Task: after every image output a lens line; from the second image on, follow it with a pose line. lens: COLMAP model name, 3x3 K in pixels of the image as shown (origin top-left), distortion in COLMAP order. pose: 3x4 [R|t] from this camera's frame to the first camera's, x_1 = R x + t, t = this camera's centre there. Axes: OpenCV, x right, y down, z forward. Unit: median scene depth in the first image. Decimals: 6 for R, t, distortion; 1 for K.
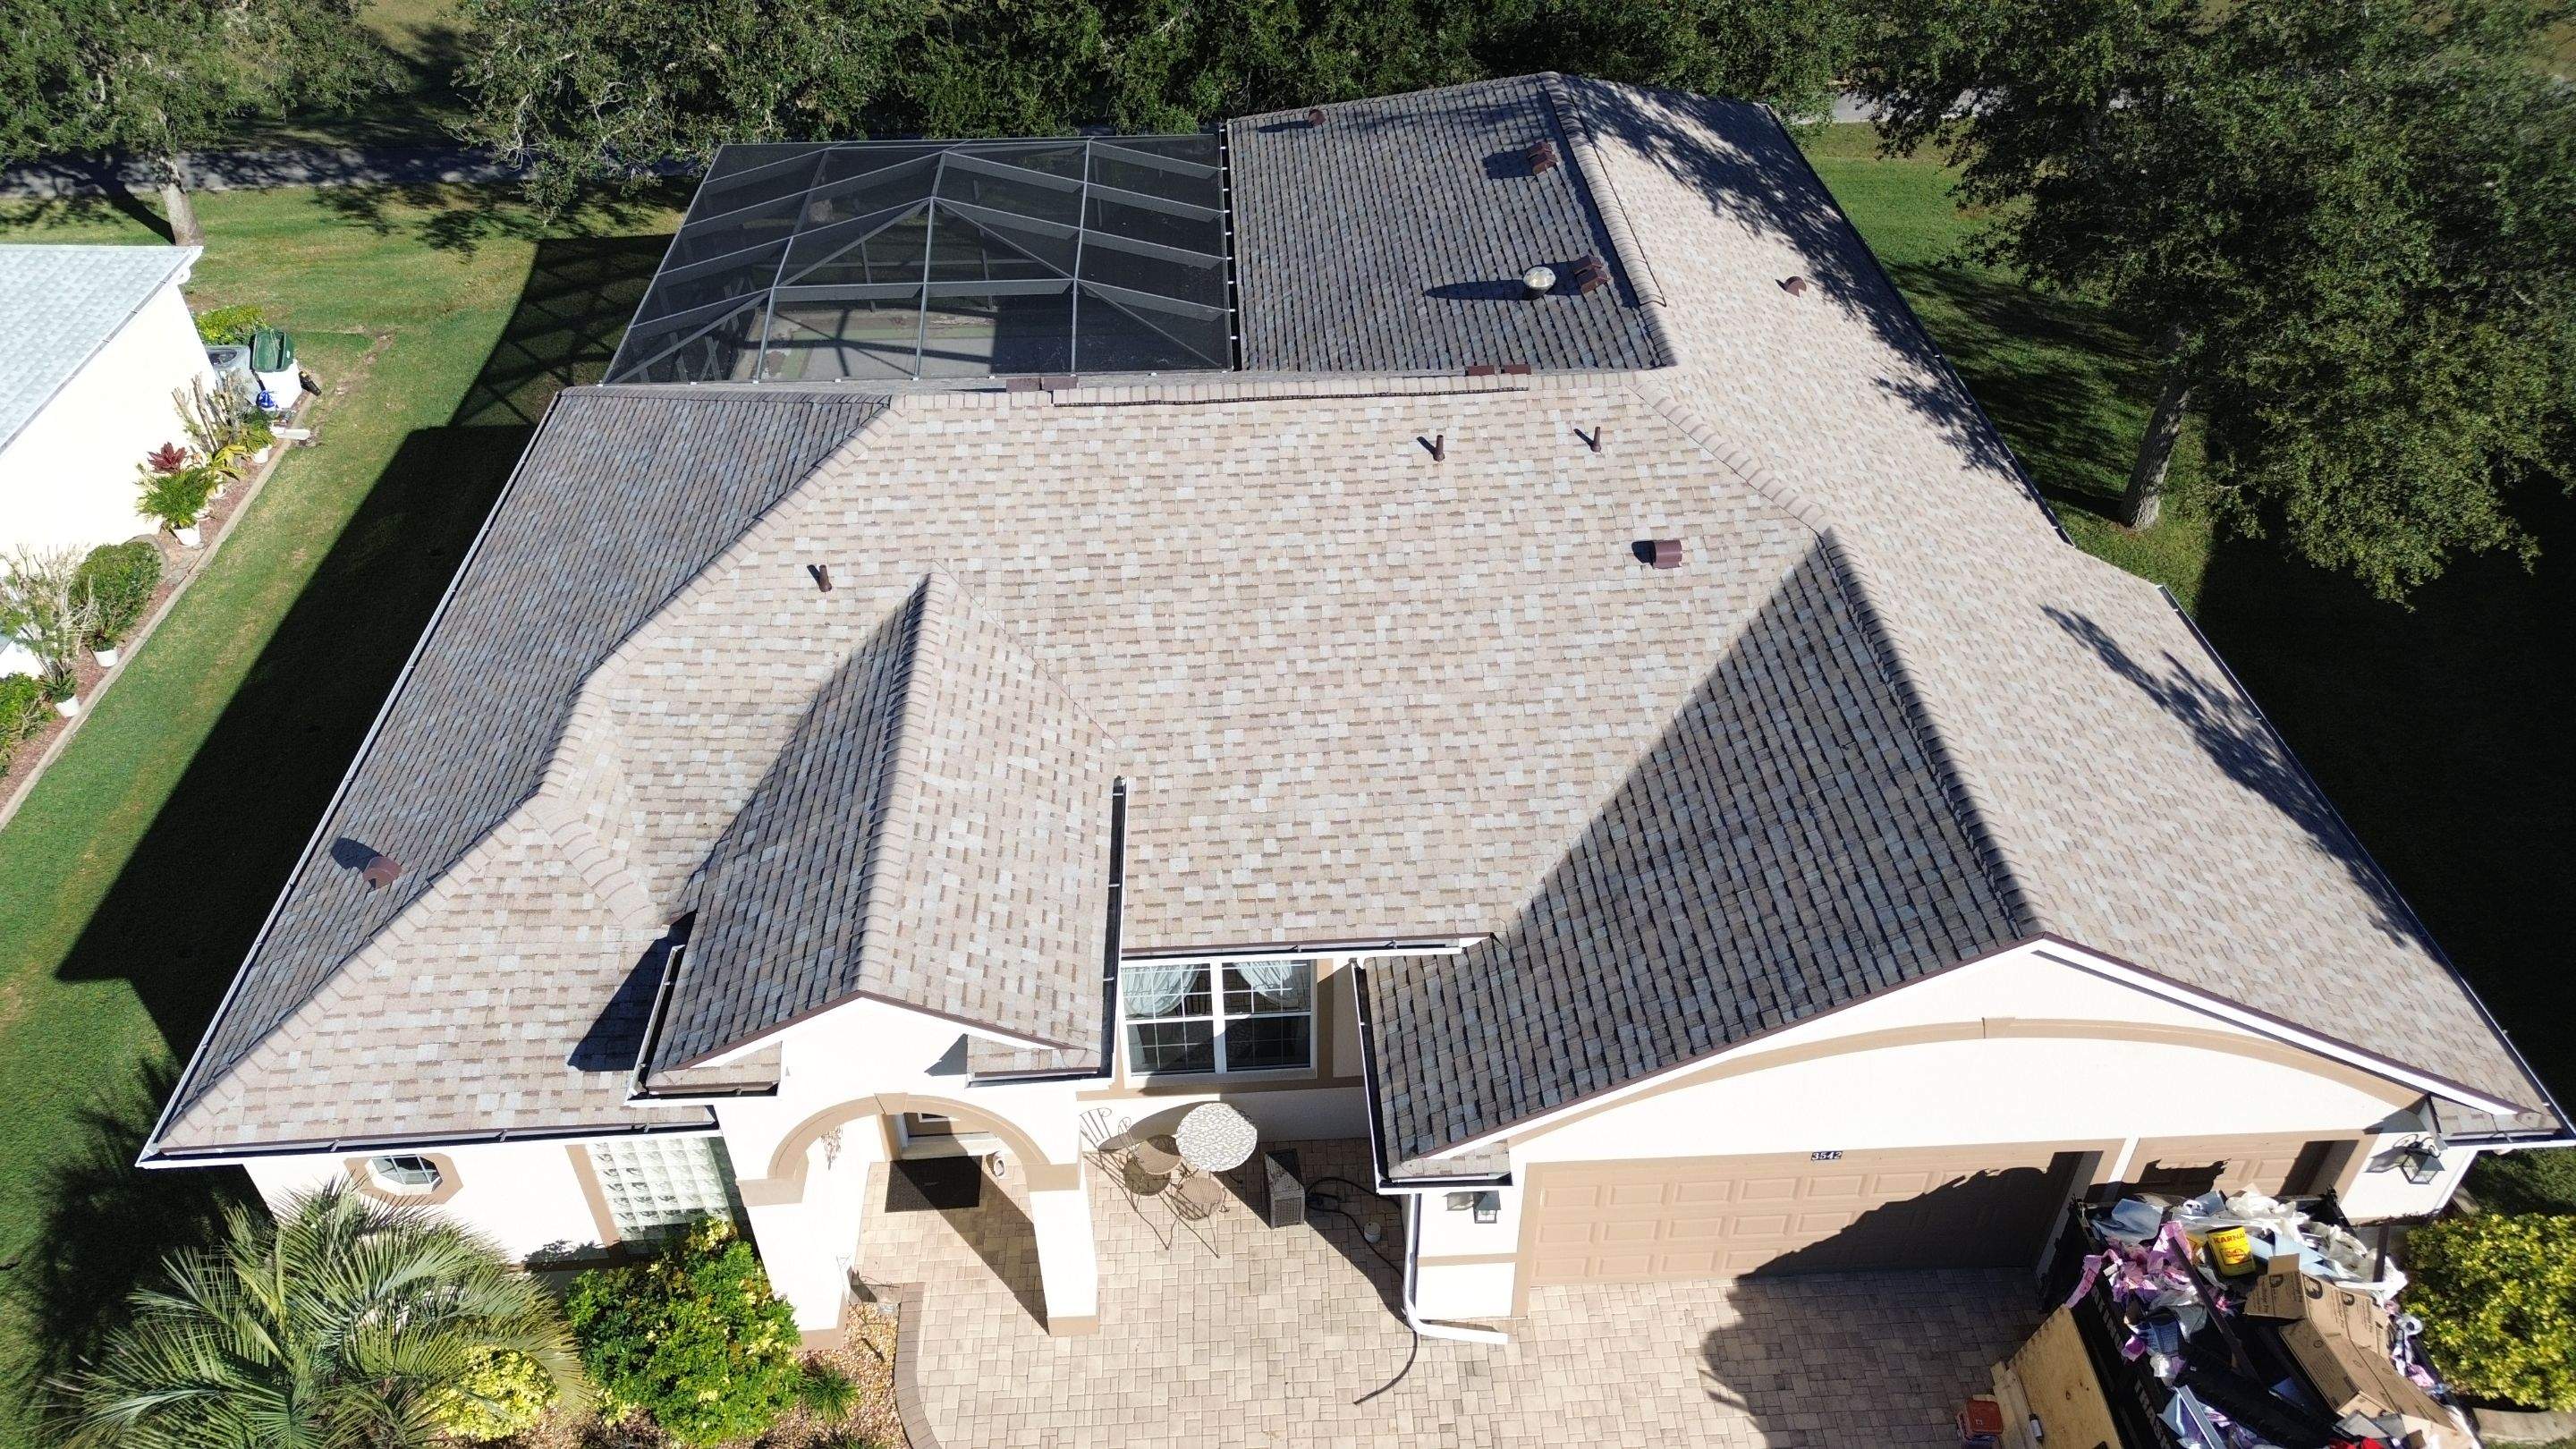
lens RADIAL K [[1799.4, 0, 1296.1], [0, 1799.4, 722.7], [0, 0, 1]] dist [0.175789, -0.454769]
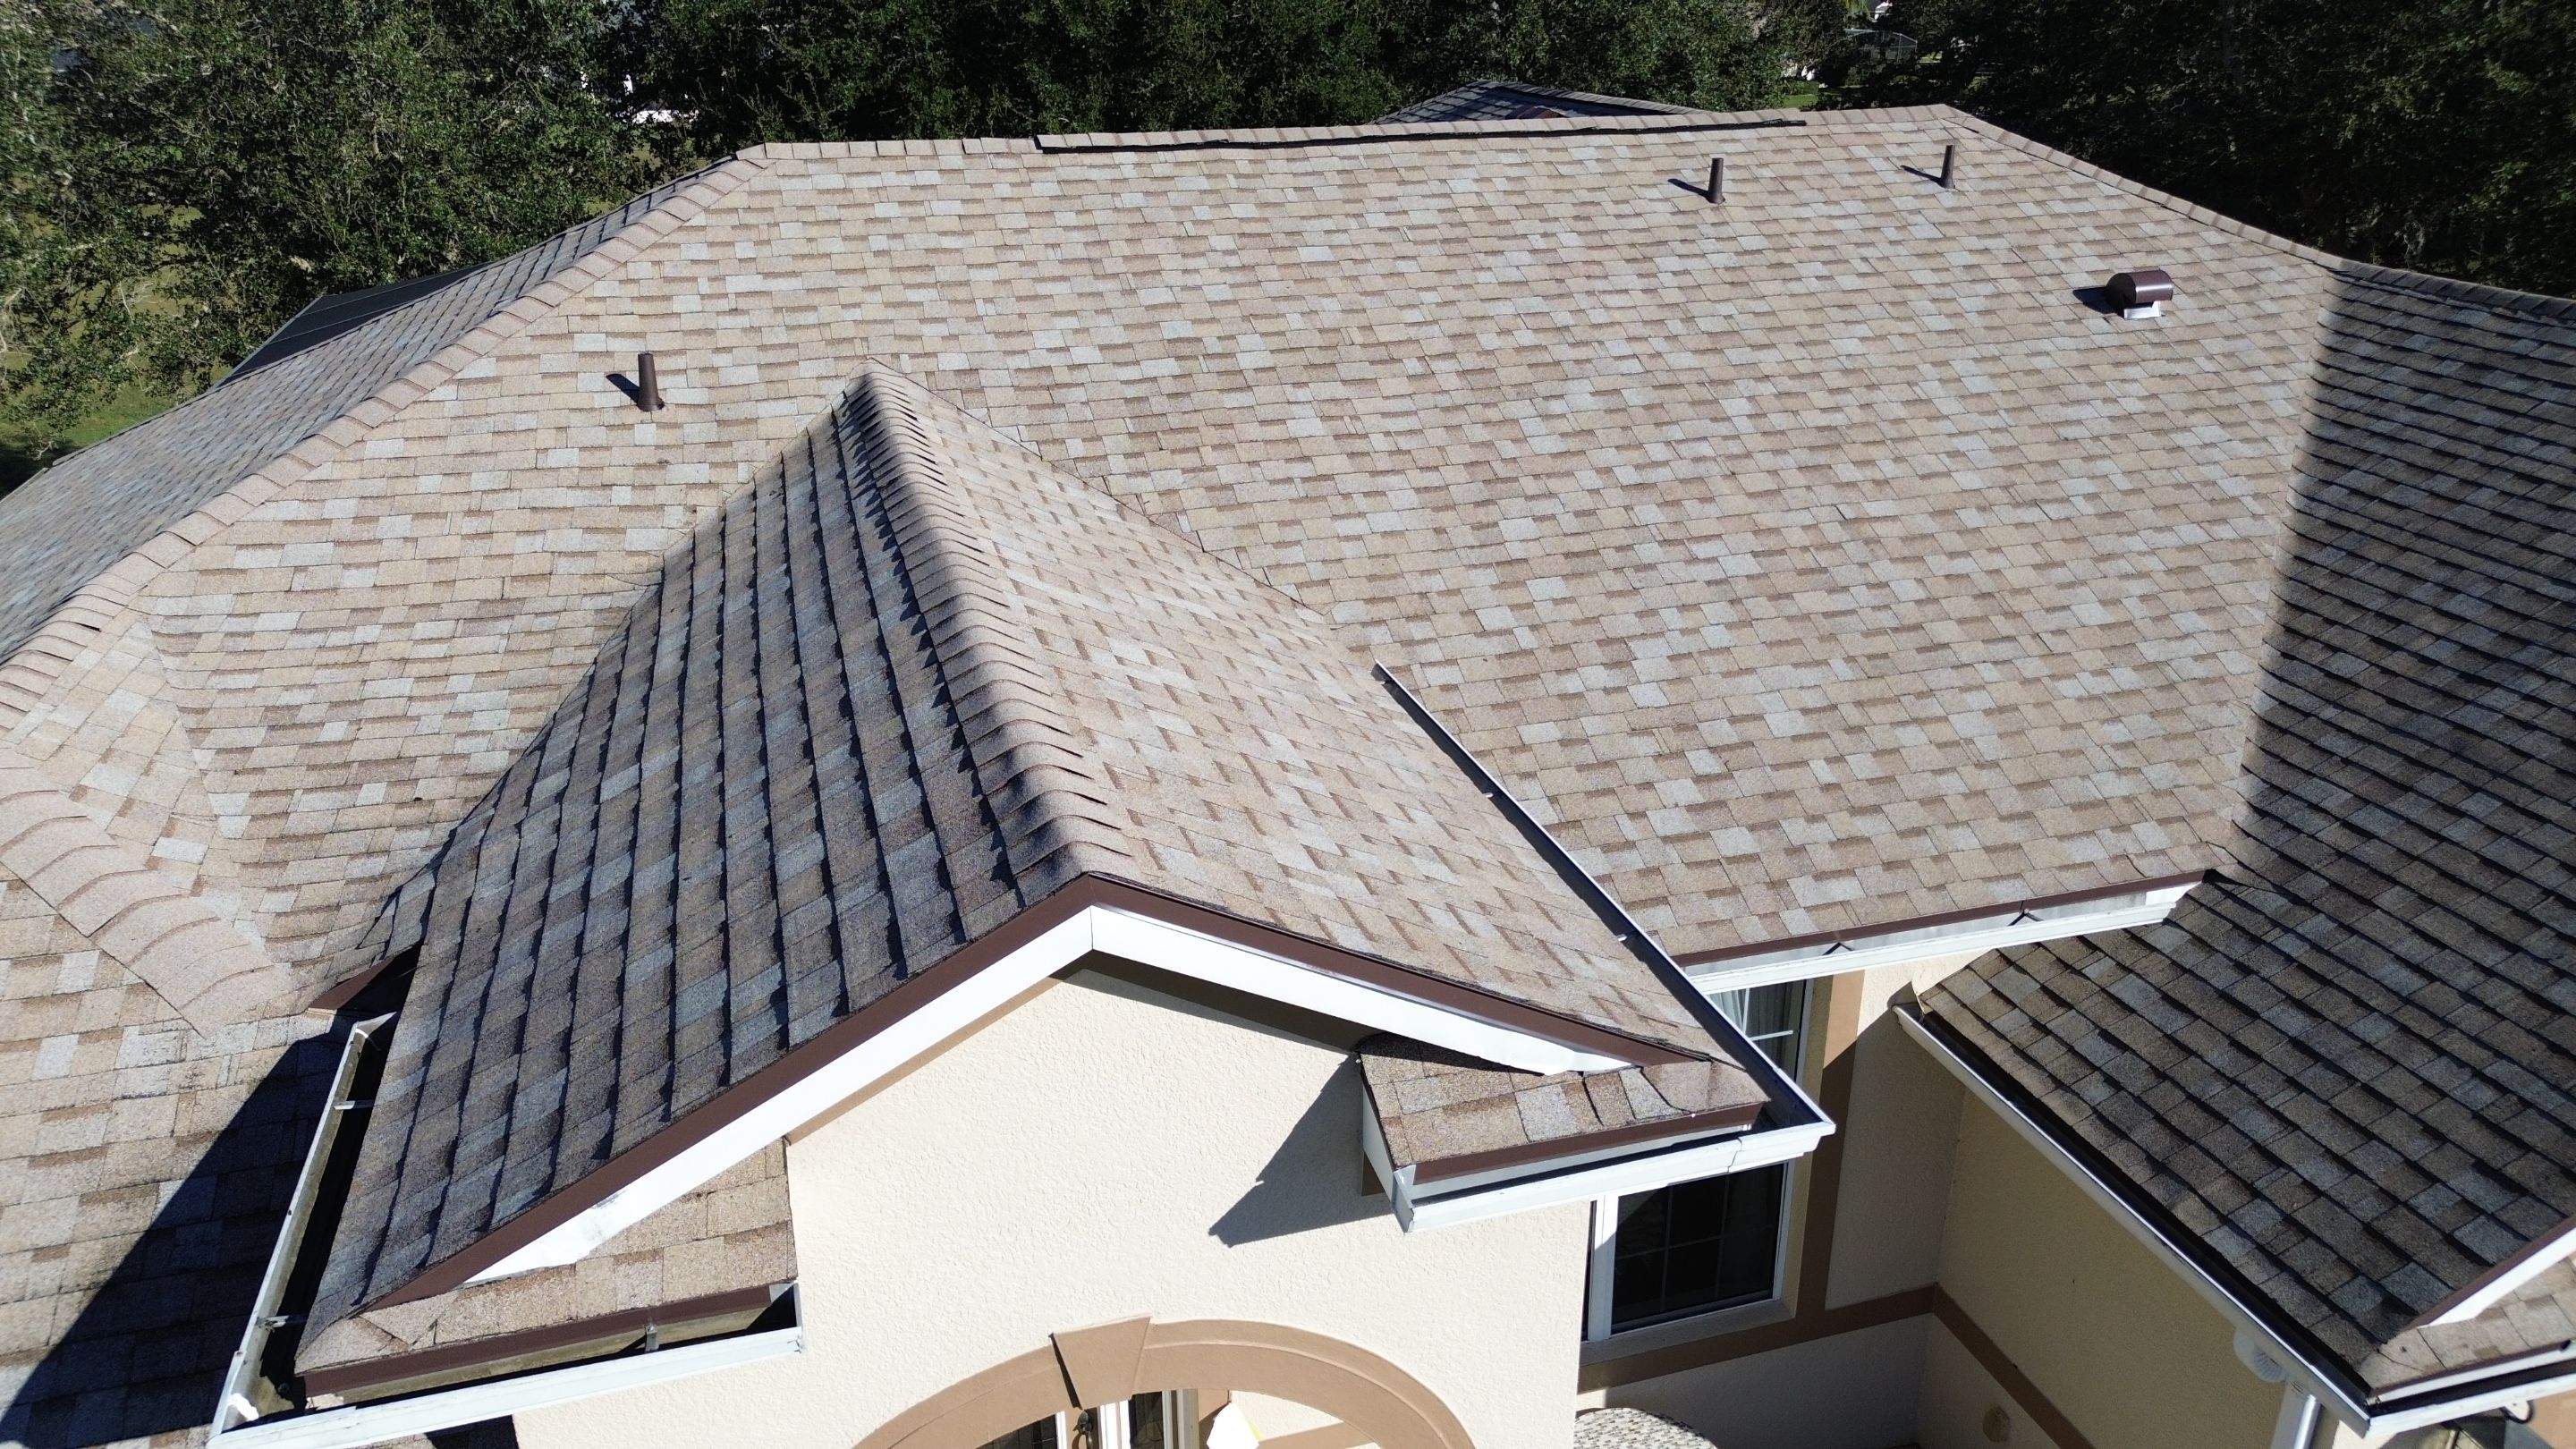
lens RADIAL K [[1814.8, 0, 1297.5], [0, 1814.8, 722.8], [0, 0, 1]] dist [0.080032, -0.071530]
pose [[0.971887, -0.091554, 0.216917, -0.215391], [0.148870, 0.952717, -0.264894, 0.166125], [-0.182409, 0.289739, 0.939563, 0.564936]]
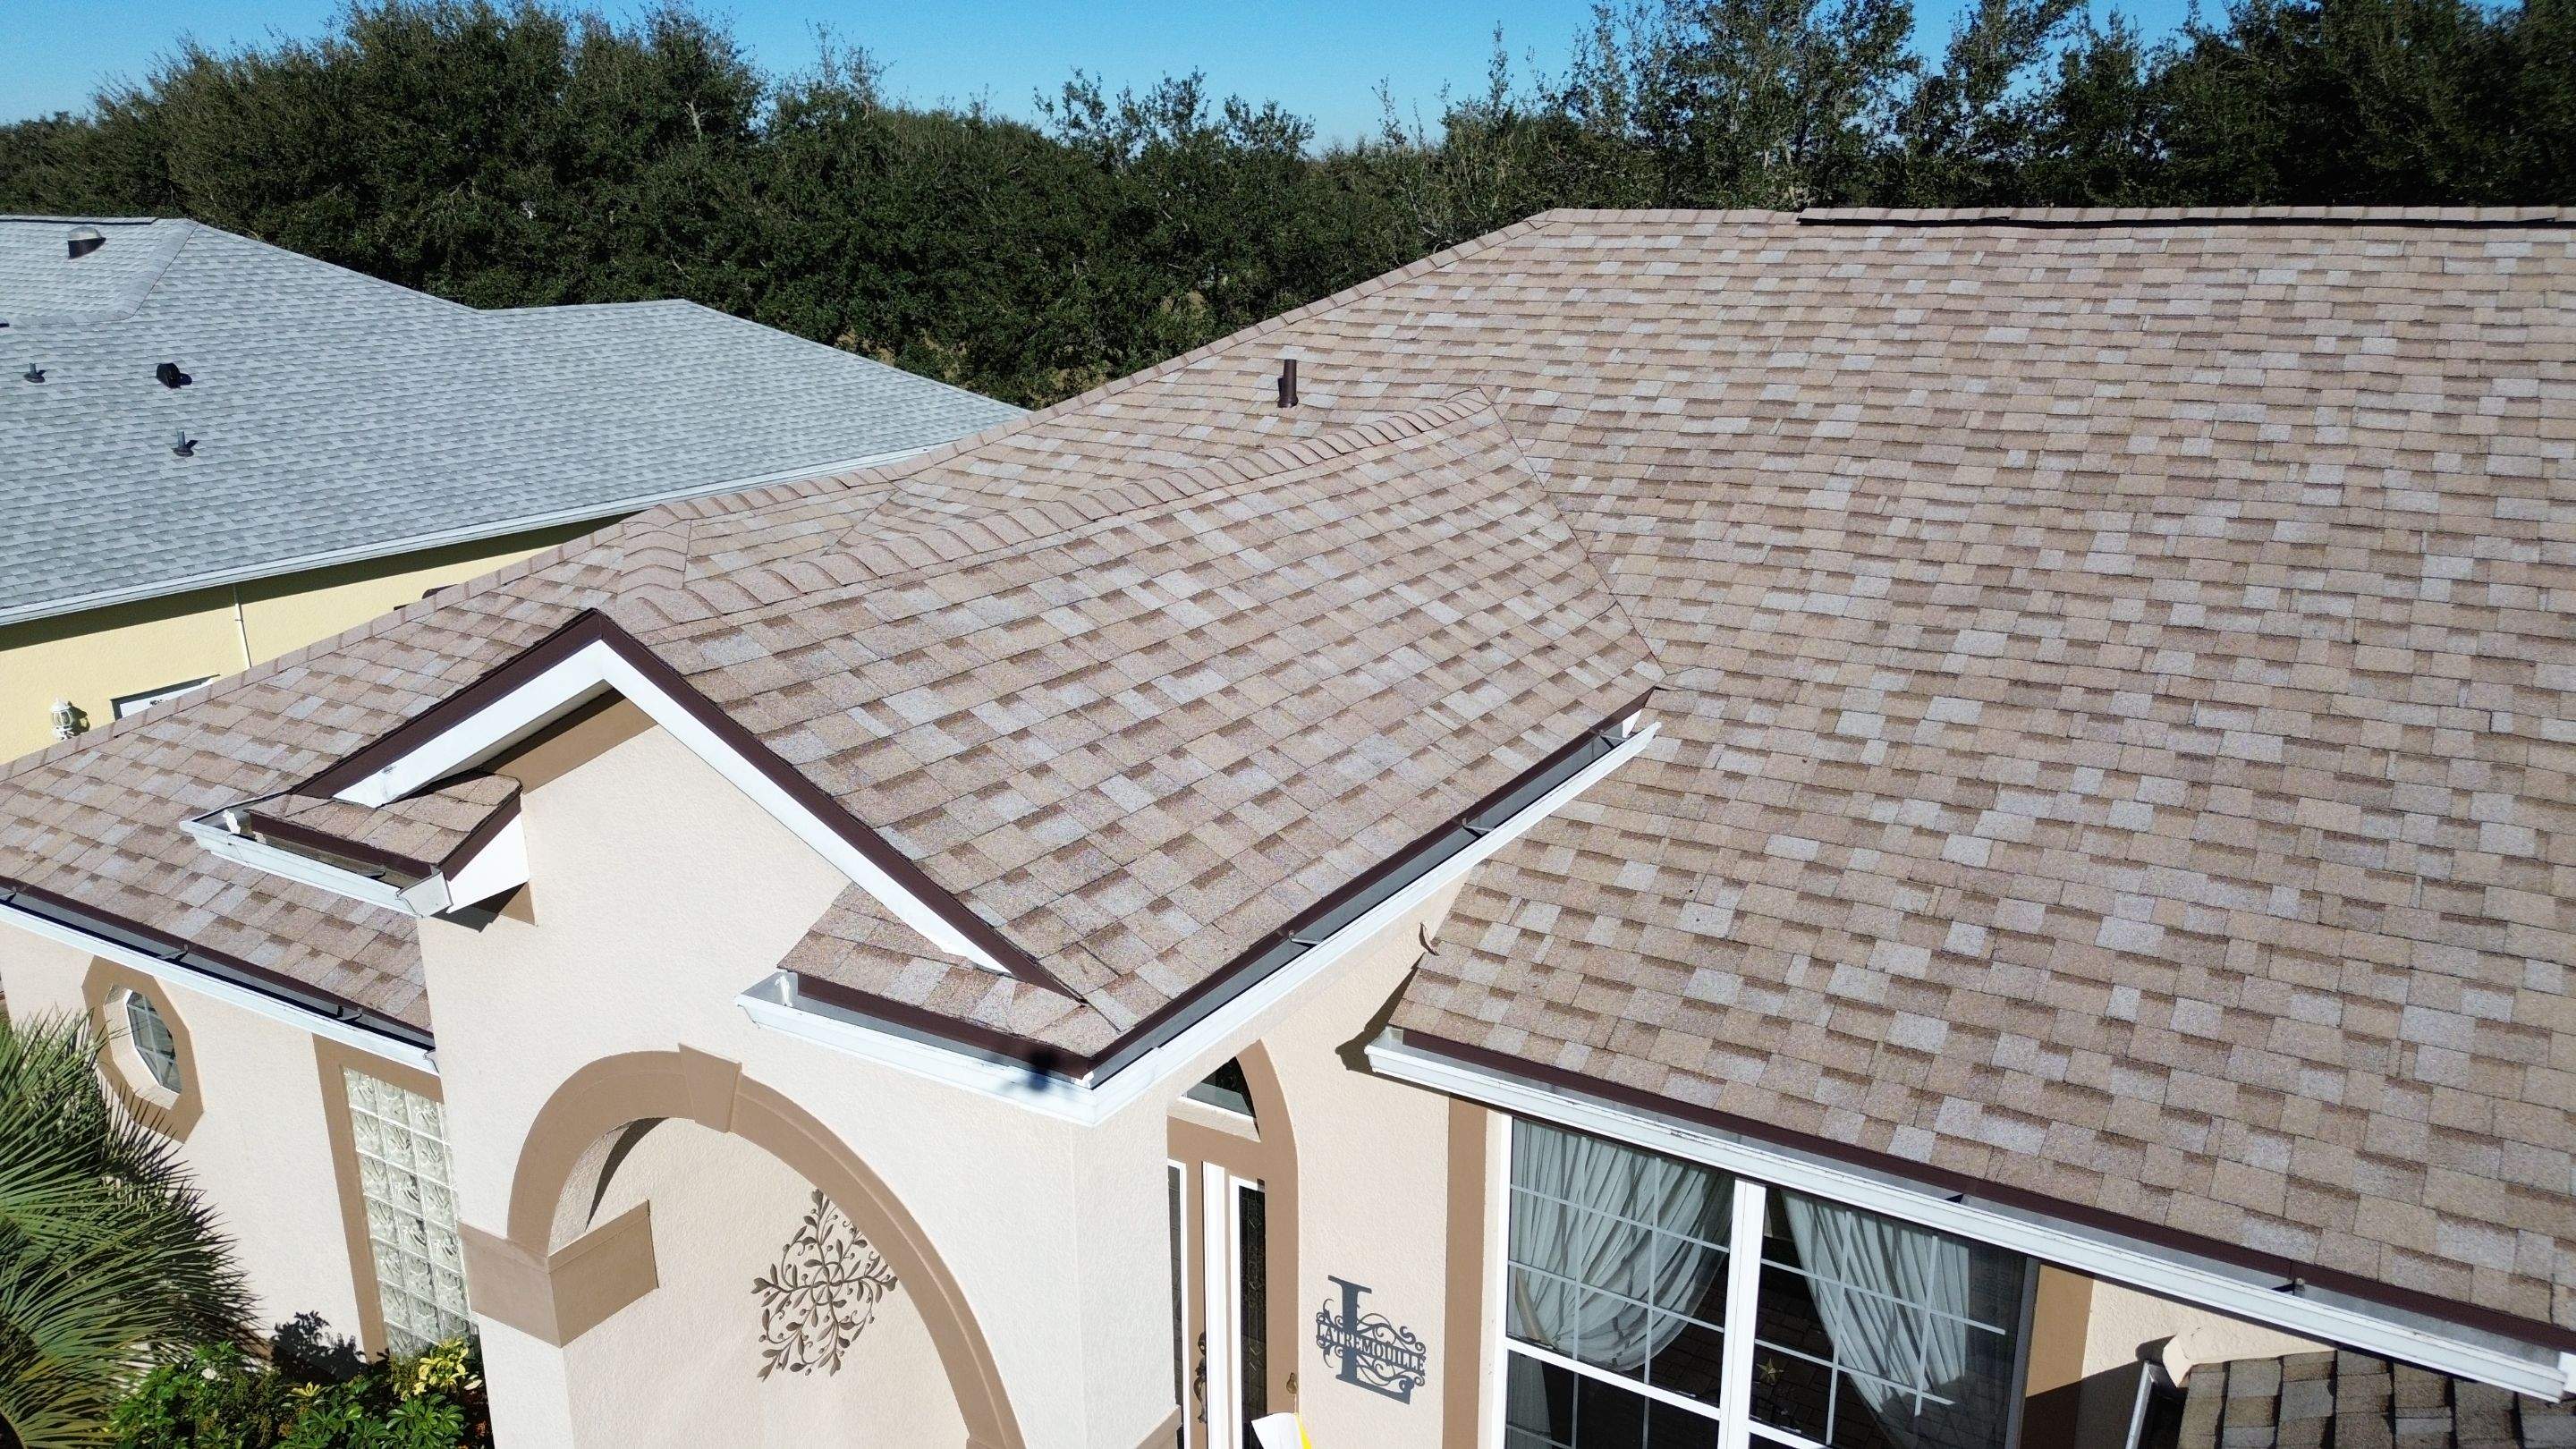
lens RADIAL K [[1819.4, 0, 1297.3], [0, 1819.4, 719.0], [0, 0, 1]] dist [0.075111, -0.074480]
pose [[0.830354, 0.160696, -0.533562, 0.063312], [-0.350582, 0.894920, -0.276064, 0.175831], [0.433133, 0.416288, 0.799437, 0.619769]]
